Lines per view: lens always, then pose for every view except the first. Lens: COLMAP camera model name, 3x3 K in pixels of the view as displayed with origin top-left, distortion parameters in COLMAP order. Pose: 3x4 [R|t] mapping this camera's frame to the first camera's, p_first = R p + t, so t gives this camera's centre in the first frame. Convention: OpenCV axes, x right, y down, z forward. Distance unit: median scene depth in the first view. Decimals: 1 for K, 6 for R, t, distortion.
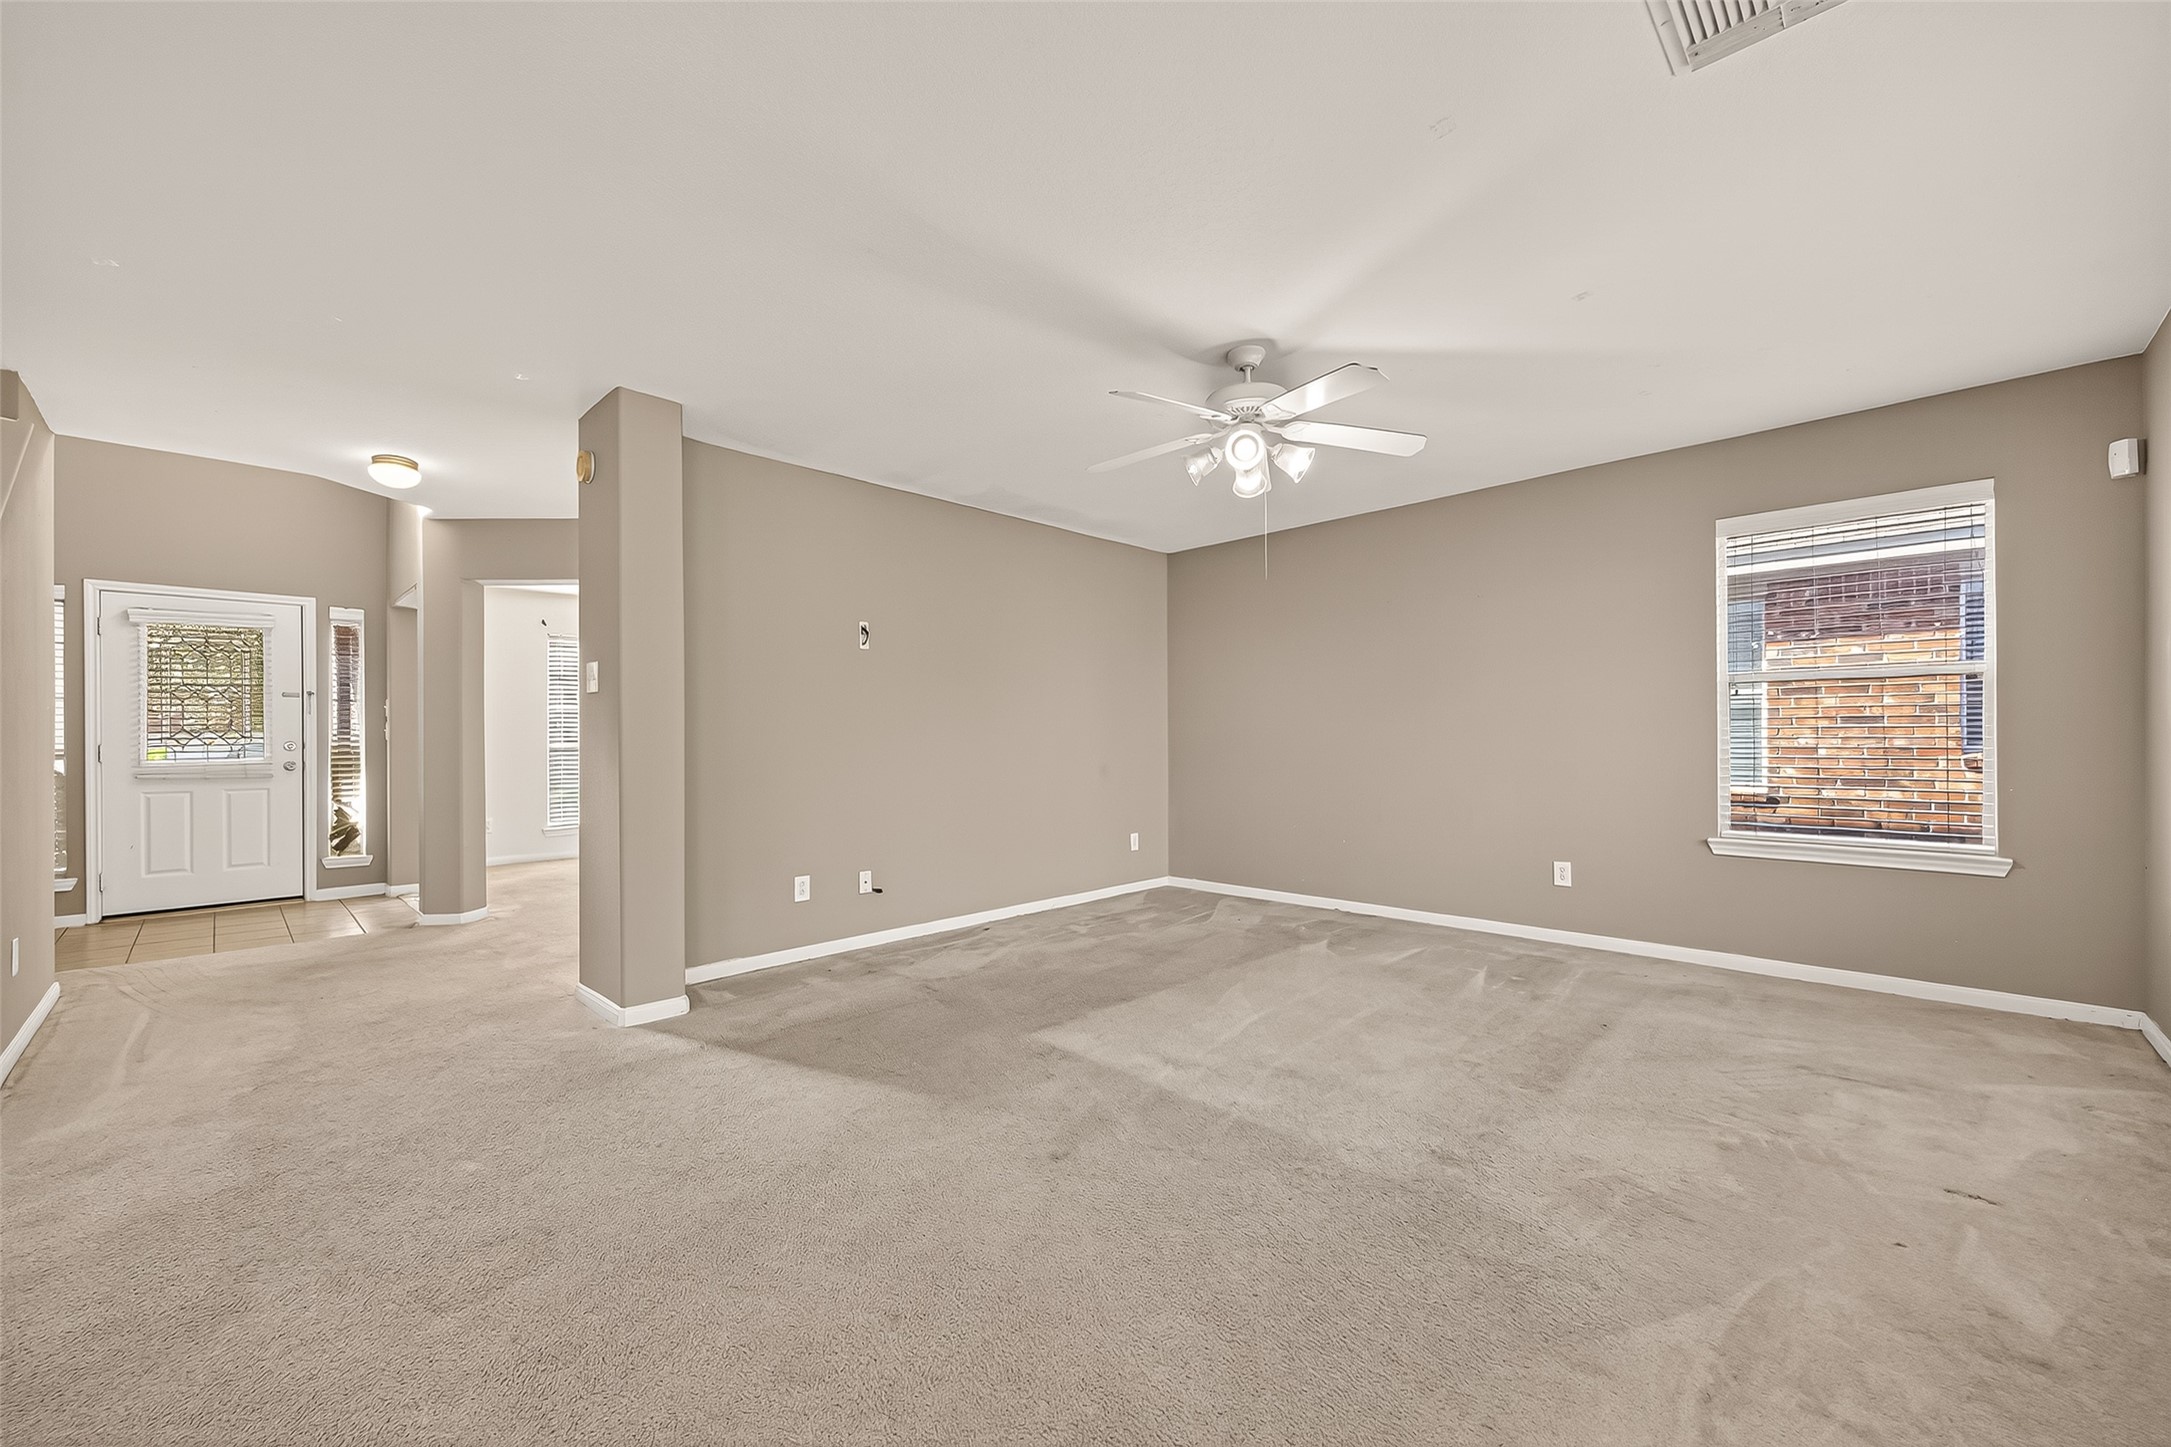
lens RADIAL K [[844.4, 0, 1087.6], [0, 844.4, 725.4], [0, 0, 1]] dist [0.001485, 0.000606]
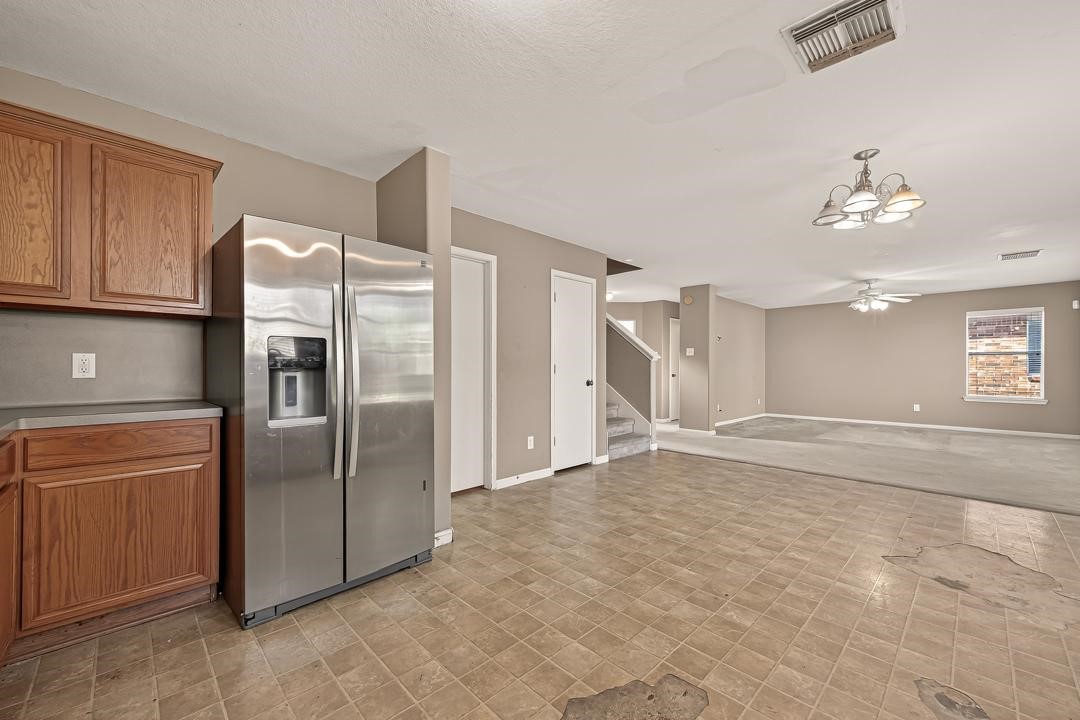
lens RADIAL K [[429.1, 0, 545.3], [0, 429.1, 363.4], [0, 0, 1]] dist [-0.001160, -0.000105]
pose [[0.999859, 0.009292, -0.013973, -0.710204], [-0.009301, 0.999957, -0.000544, 0.004273], [0.013967, 0.000674, 0.999902, -0.597461]]
